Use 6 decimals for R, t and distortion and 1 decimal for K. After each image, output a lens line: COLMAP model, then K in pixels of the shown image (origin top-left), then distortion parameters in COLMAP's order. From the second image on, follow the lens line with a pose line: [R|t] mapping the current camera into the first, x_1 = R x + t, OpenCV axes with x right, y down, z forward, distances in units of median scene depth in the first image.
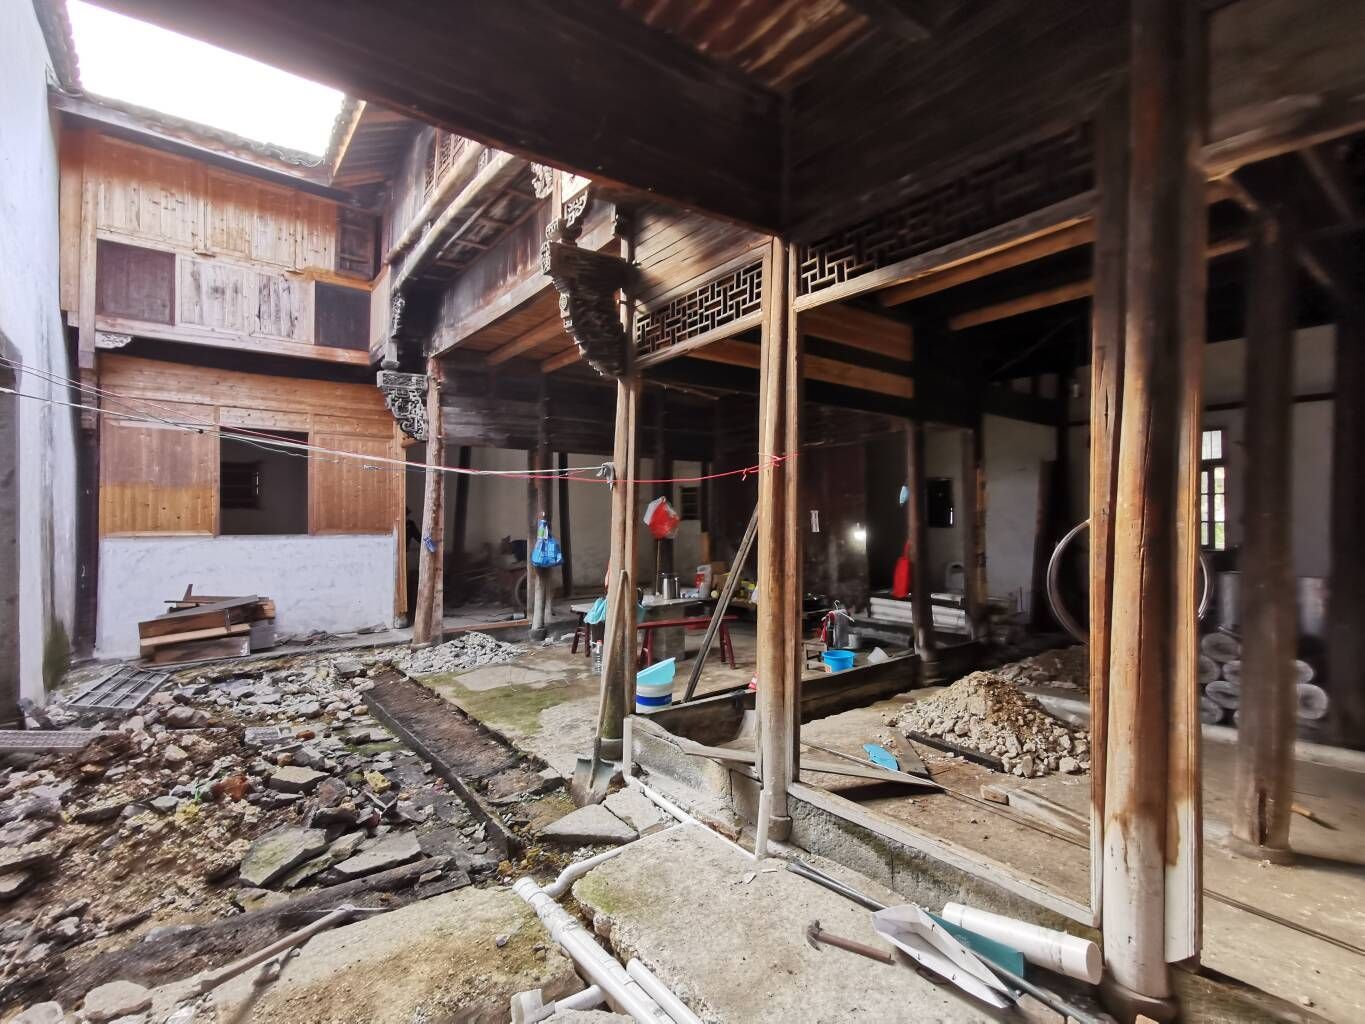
lens RADIAL K [[638.9, 0, 683.2], [0, 638.9, 506.5], [0, 0, 1]] dist [-0.024092, 0.008439]
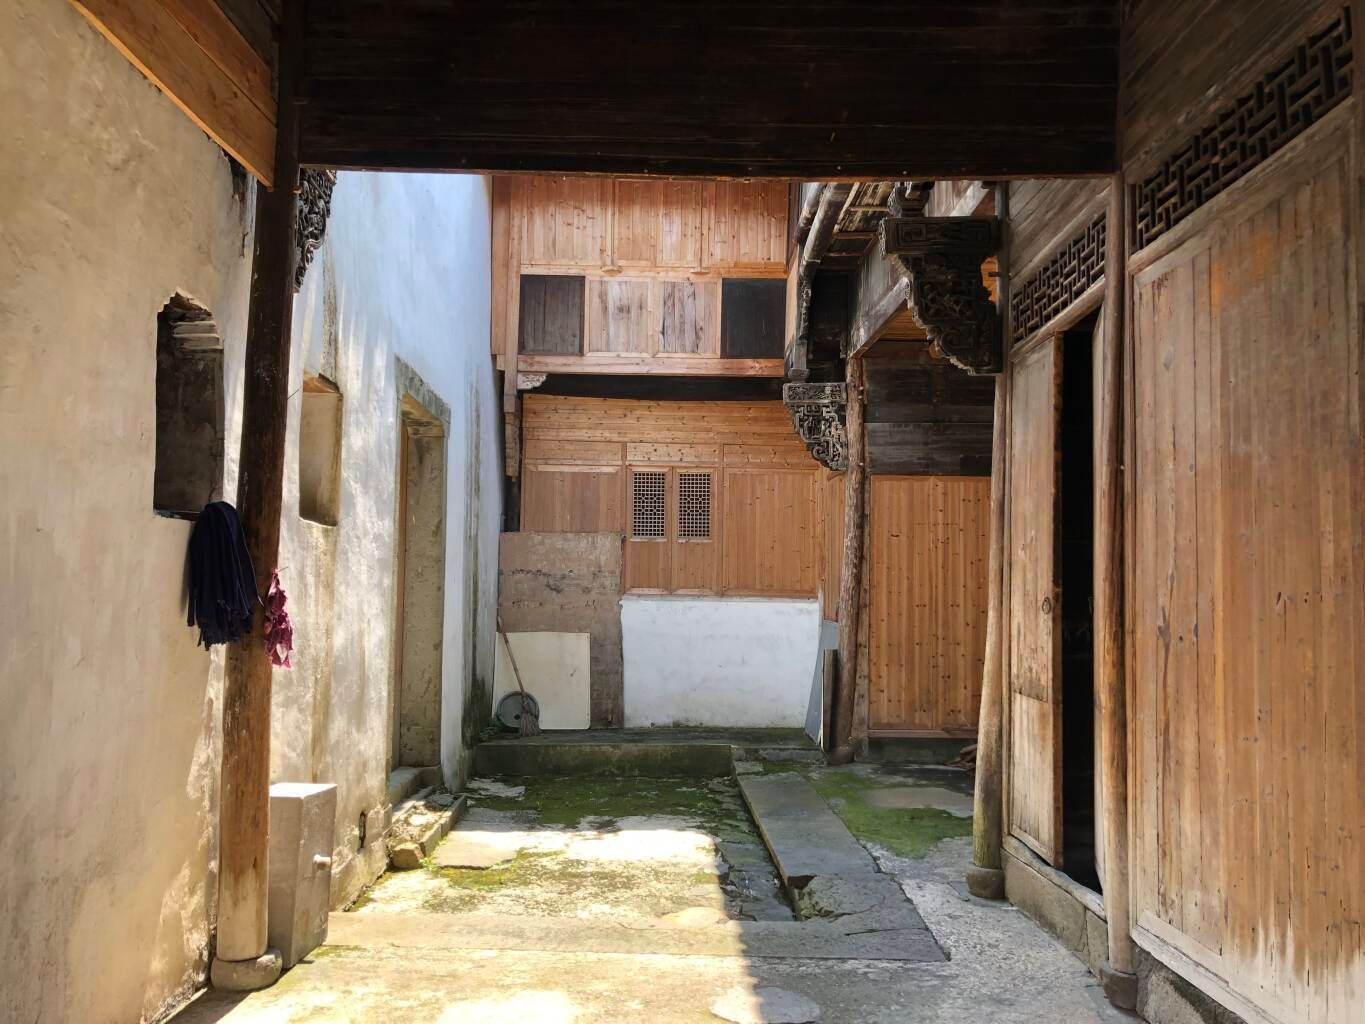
lens RADIAL K [[1129.6, 0, 682.5], [0, 1129.6, 512.0], [0, 0, 1]] dist [0.002577, 0.001715]
pose [[0.791679, -0.028783, -0.610259, 0.265255], [-0.006910, 0.998404, -0.056055, 0.021319], [0.610898, 0.048594, 0.790216, -0.161754]]
